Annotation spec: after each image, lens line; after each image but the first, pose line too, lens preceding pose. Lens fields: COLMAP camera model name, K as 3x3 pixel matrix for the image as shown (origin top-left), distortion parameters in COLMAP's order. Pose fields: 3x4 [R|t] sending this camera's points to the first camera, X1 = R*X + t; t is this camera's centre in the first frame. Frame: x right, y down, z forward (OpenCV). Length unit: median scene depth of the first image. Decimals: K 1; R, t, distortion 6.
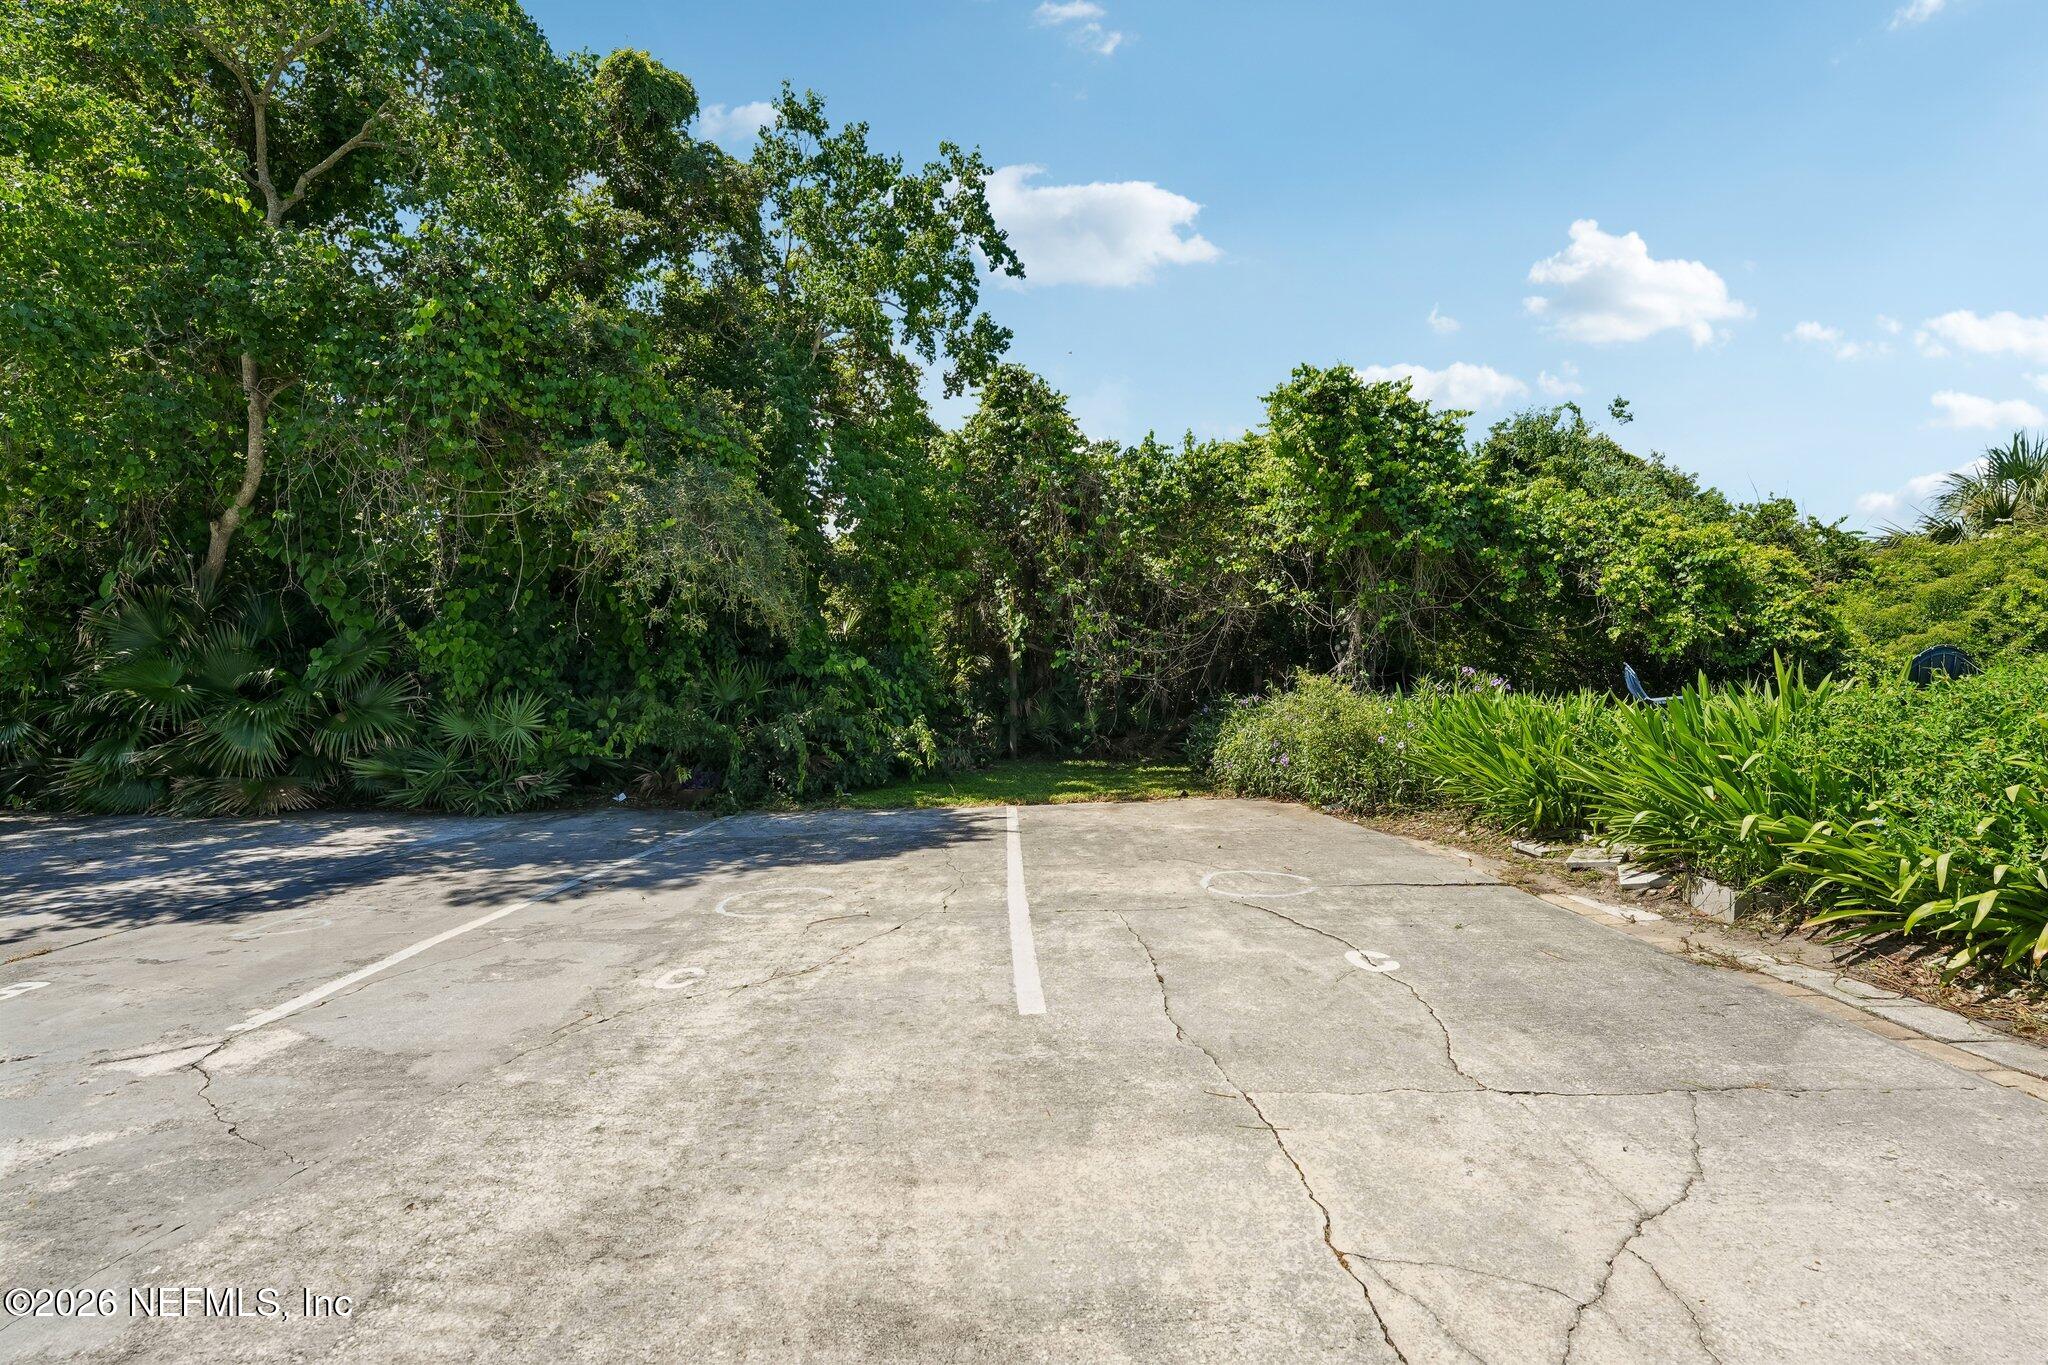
lens RADIAL K [[846.6, 0, 1015.8], [0, 846.6, 690.4], [0, 0, 1]] dist [-0.010718, 0.000115]
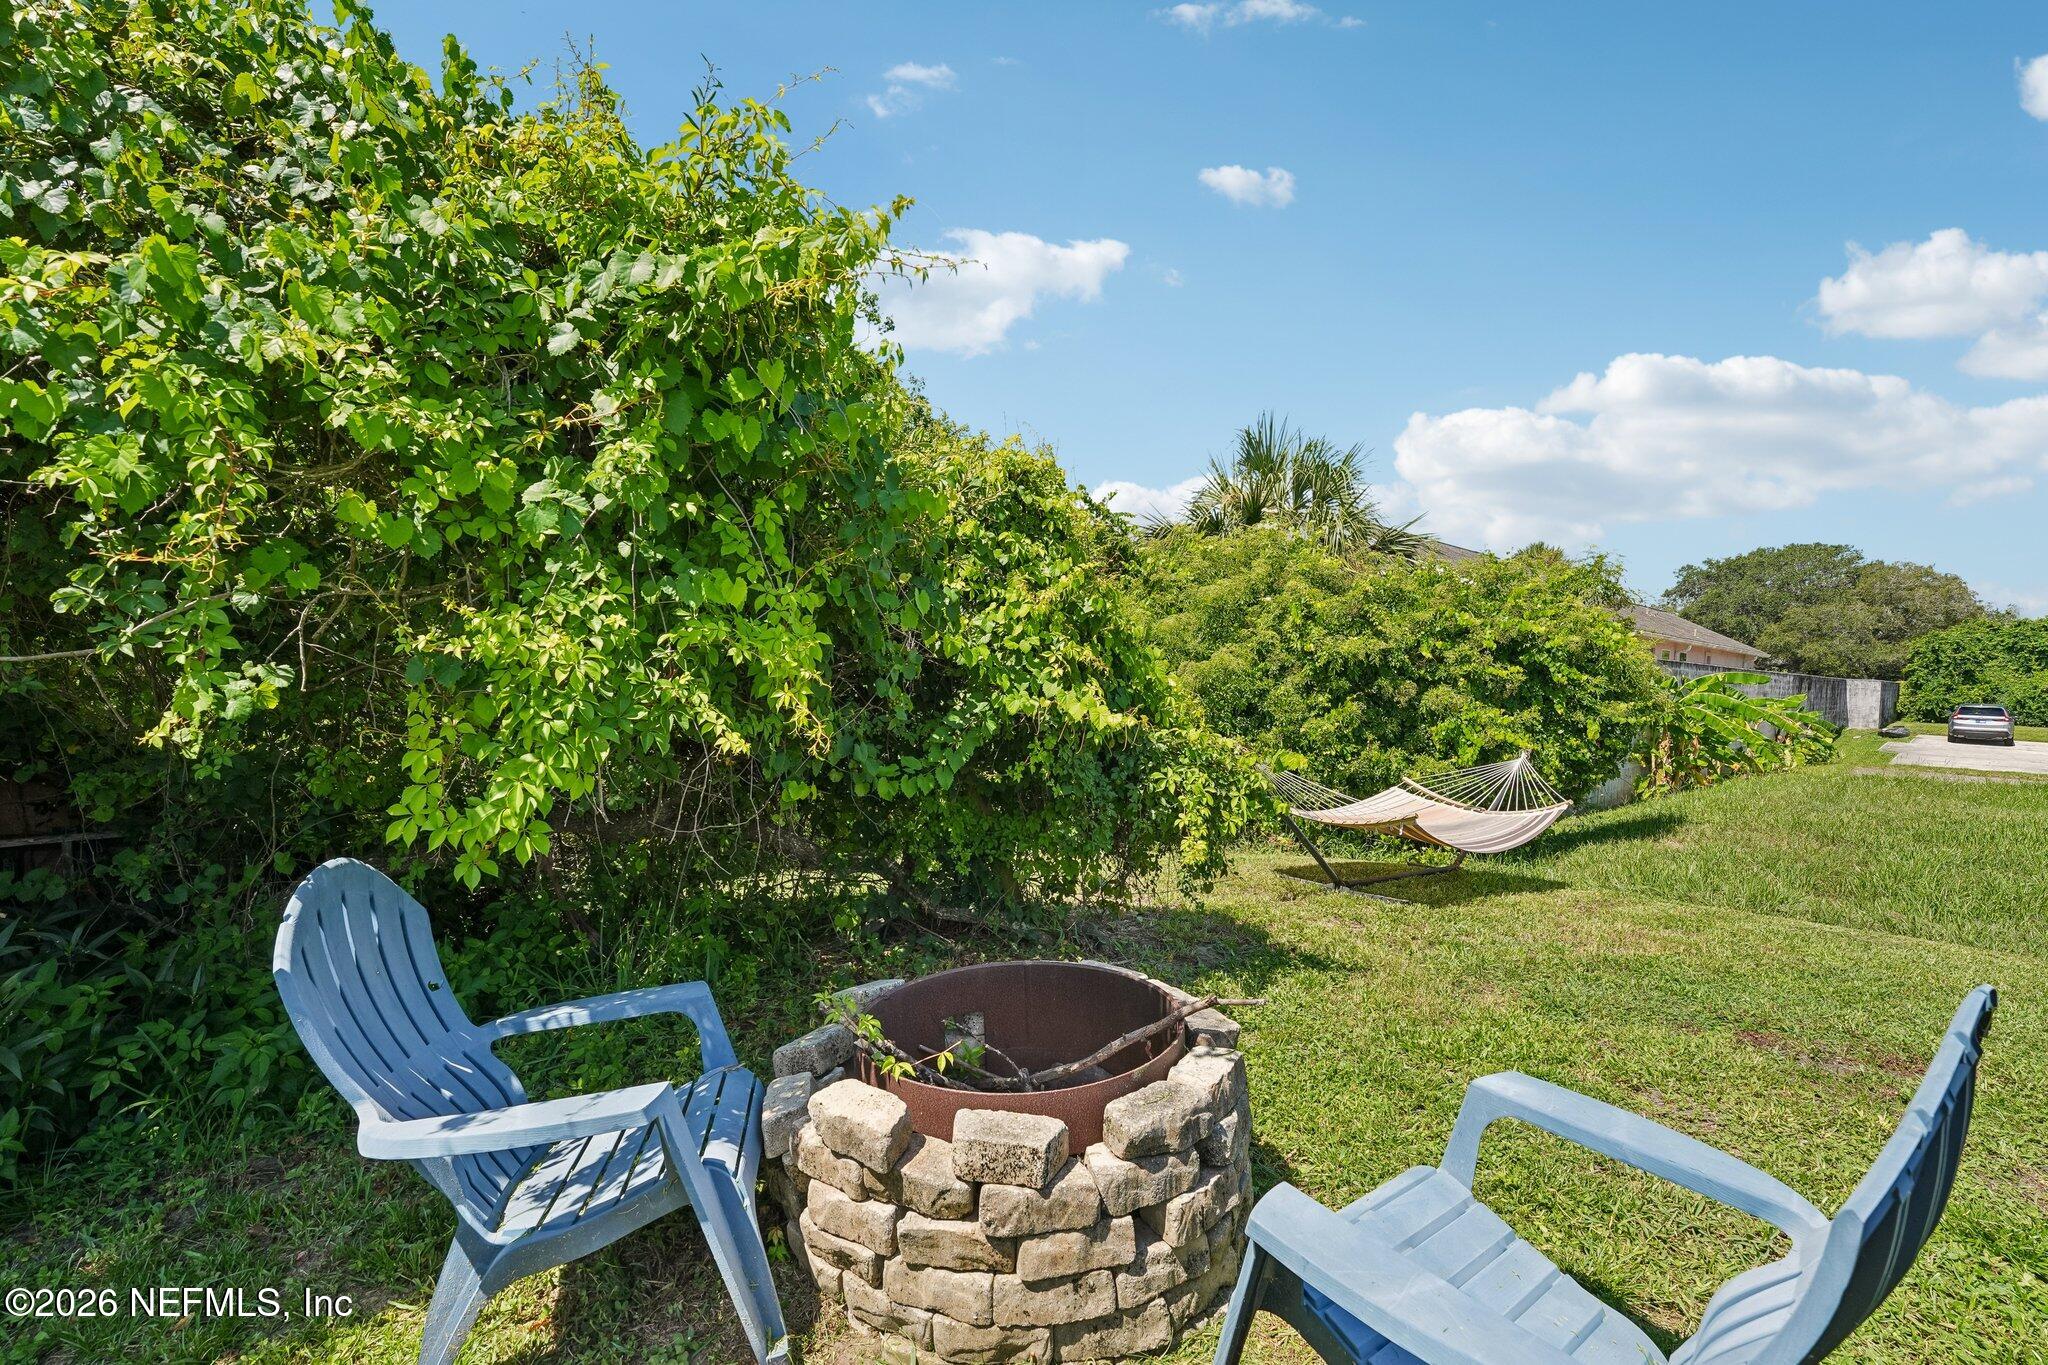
lens RADIAL K [[846.6, 0, 1022.6], [0, 846.6, 672.8], [0, 0, 1]] dist [-0.010718, 0.000115]
pose [[0.764774, 0.009429, 0.644229, 0.556278], [-0.013892, 0.999902, 0.001857, -0.058994], [-0.644149, -0.010370, 0.764830, 0.595004]]
